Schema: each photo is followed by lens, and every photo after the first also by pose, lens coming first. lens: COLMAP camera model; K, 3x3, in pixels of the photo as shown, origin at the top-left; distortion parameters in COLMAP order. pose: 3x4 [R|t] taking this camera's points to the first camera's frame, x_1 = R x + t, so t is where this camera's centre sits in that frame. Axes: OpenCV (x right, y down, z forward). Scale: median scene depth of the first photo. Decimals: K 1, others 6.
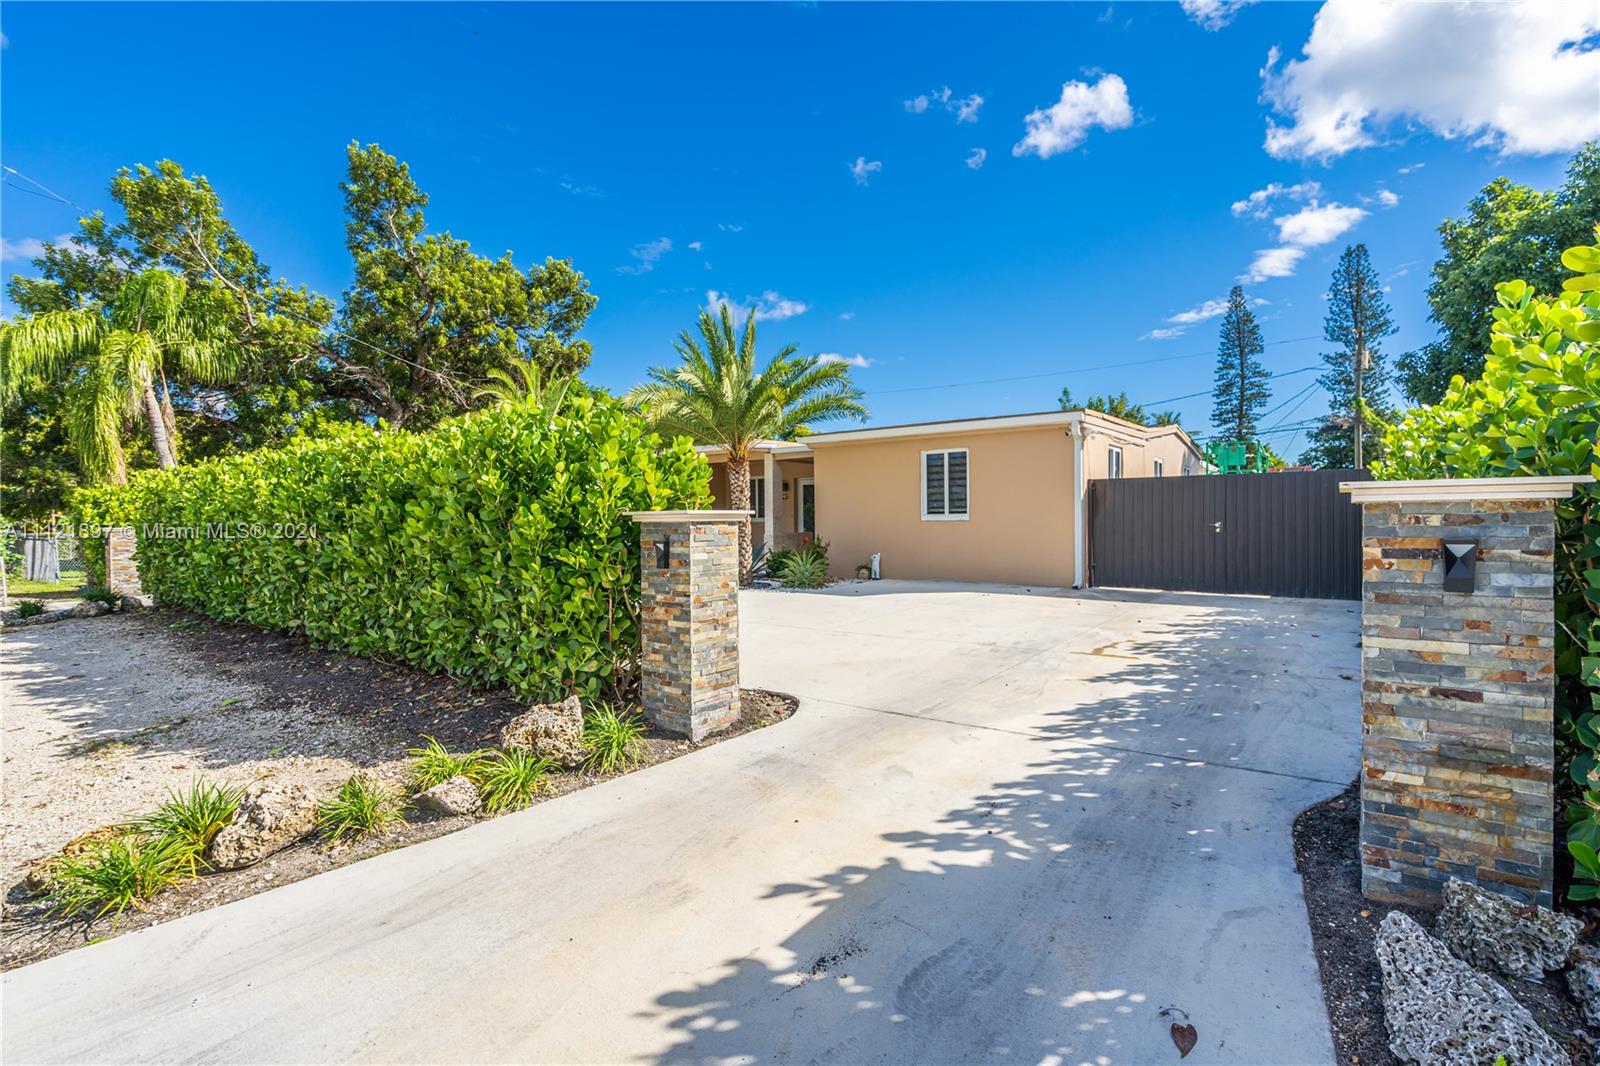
lens RADIAL K [[736.8, 0, 801.5], [0, 736.8, 528.0], [0, 0, 1]] dist [0.000169, 0.000505]
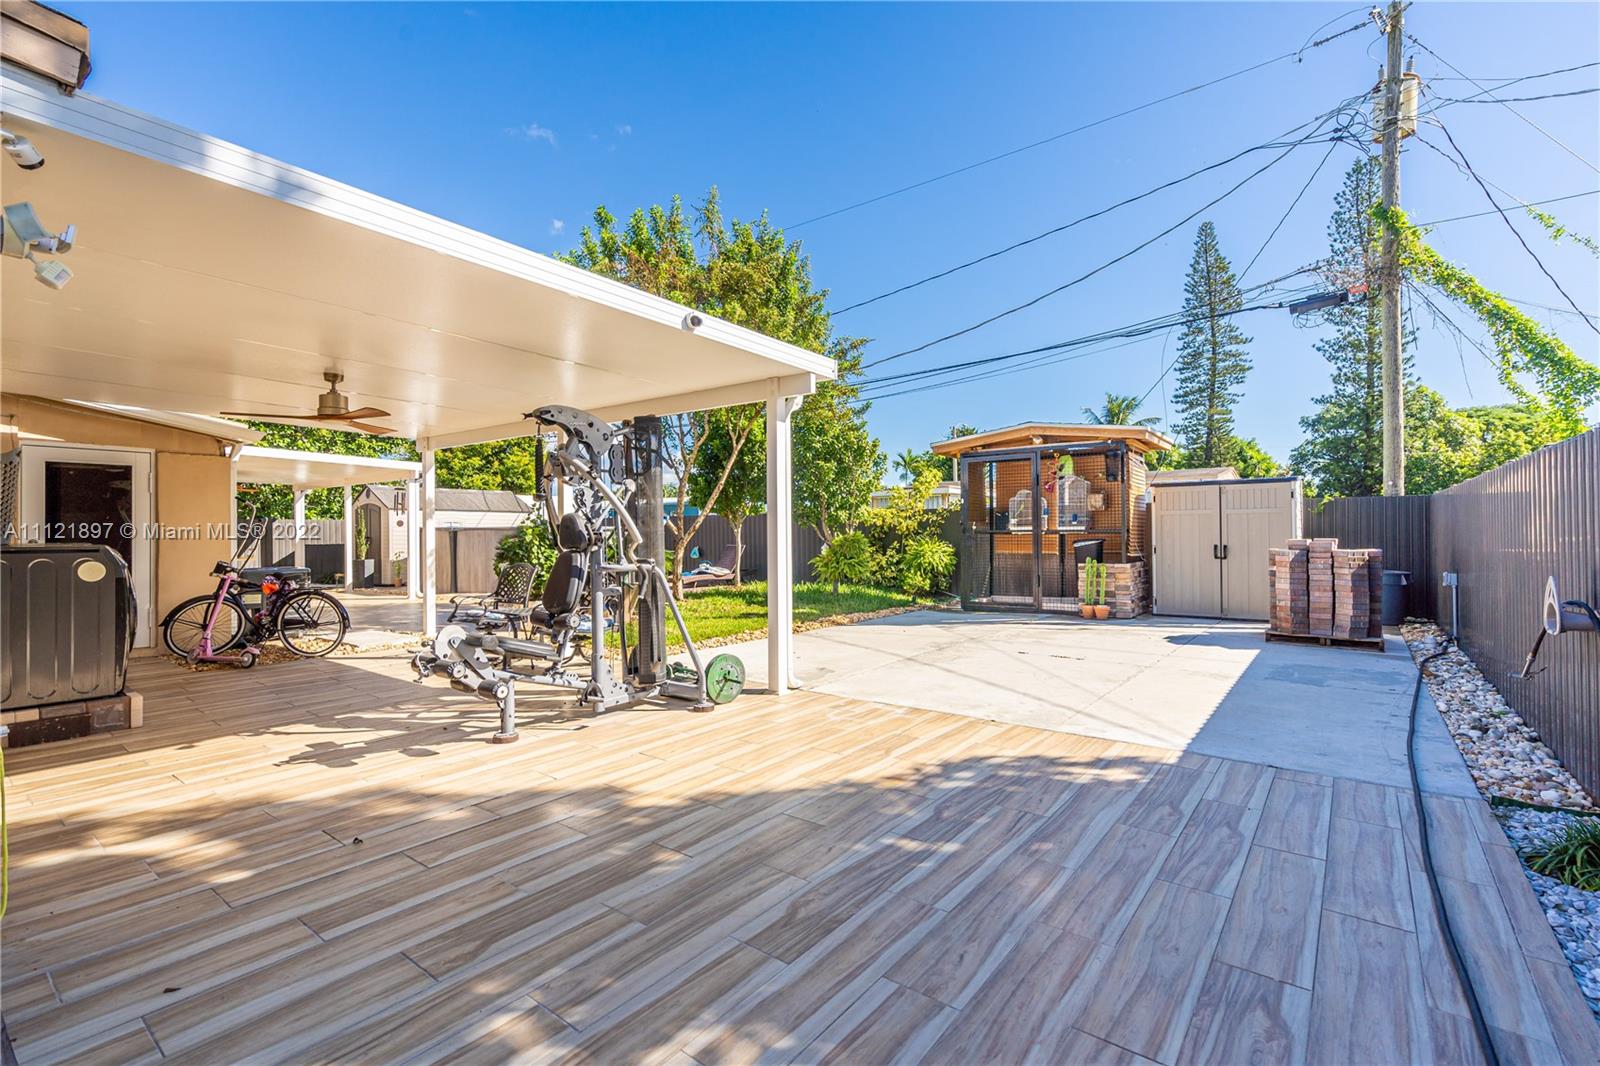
lens RADIAL K [[736.8, 0, 799.7], [0, 736.8, 533.1], [0, 0, 1]] dist [0.000169, 0.000505]
pose [[0.999964, 0.003434, -0.007769, 0.622412], [-0.003501, 0.999957, -0.008542, -0.020293], [0.007739, 0.008569, 0.999933, 0.846542]]
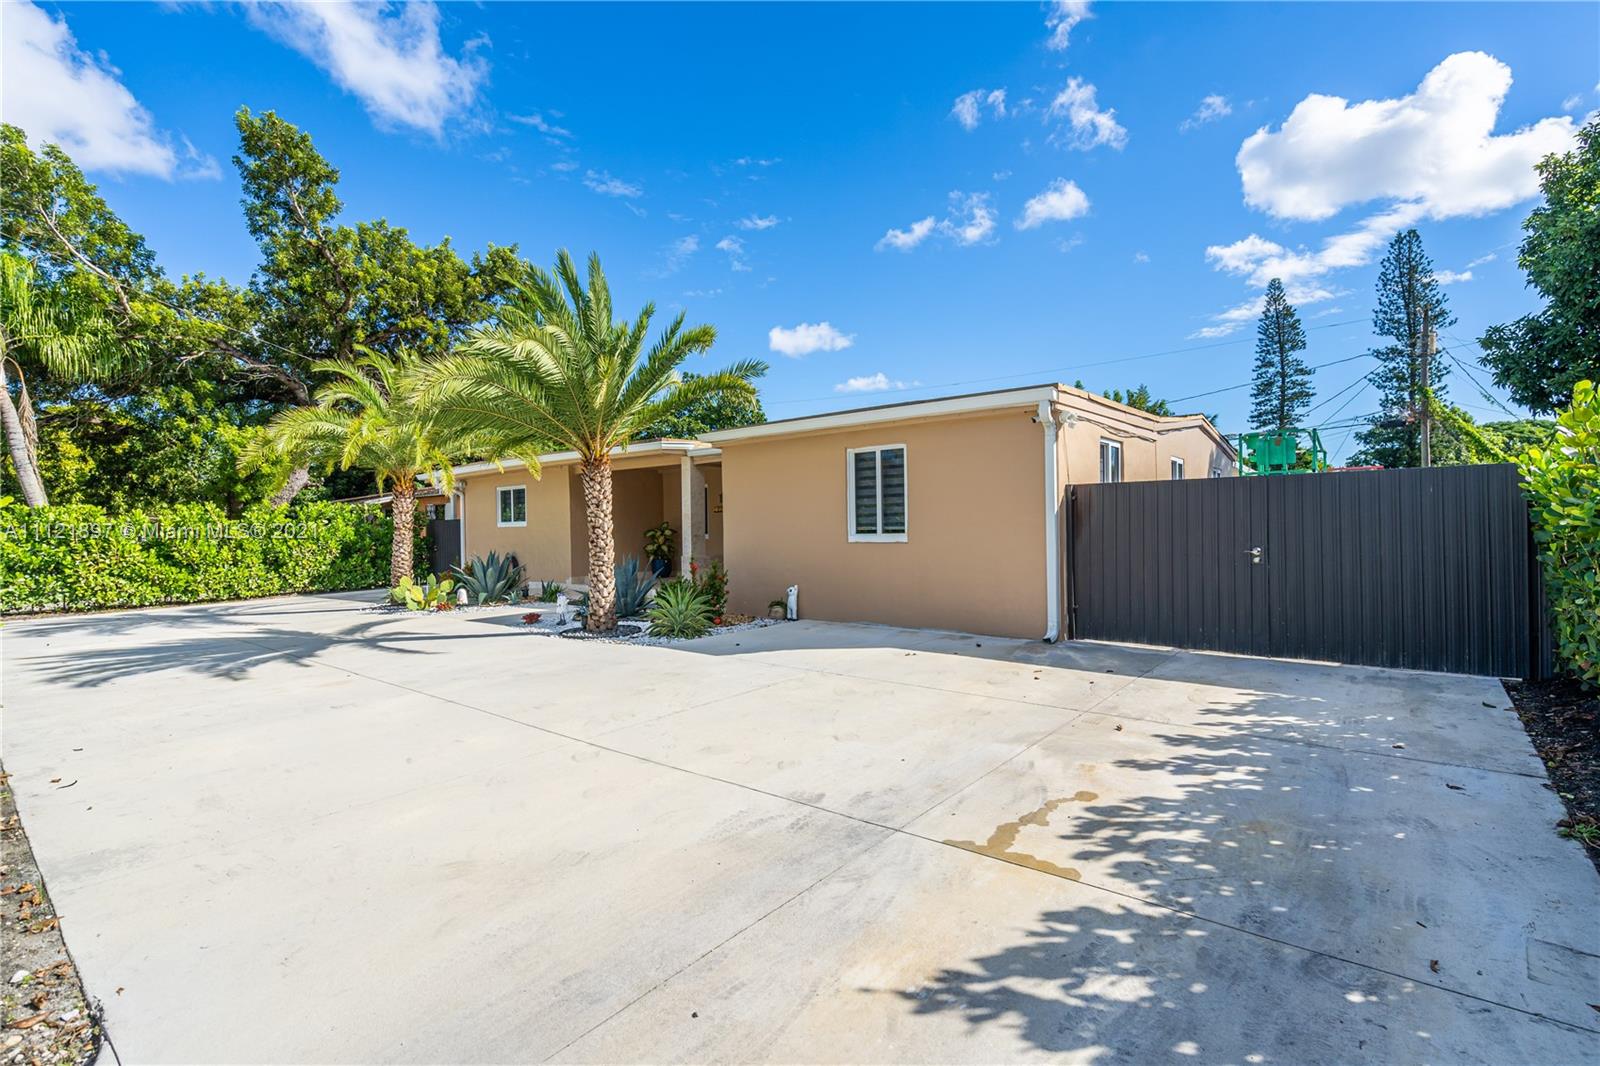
lens RADIAL K [[736.8, 0, 800.8], [0, 736.8, 524.6], [0, 0, 1]] dist [0.000169, 0.000505]
pose [[0.999135, -0.004804, -0.041307, 0.090980], [0.004106, 0.999848, -0.016969, -0.009607], [0.041382, 0.016785, 0.999002, 0.159264]]
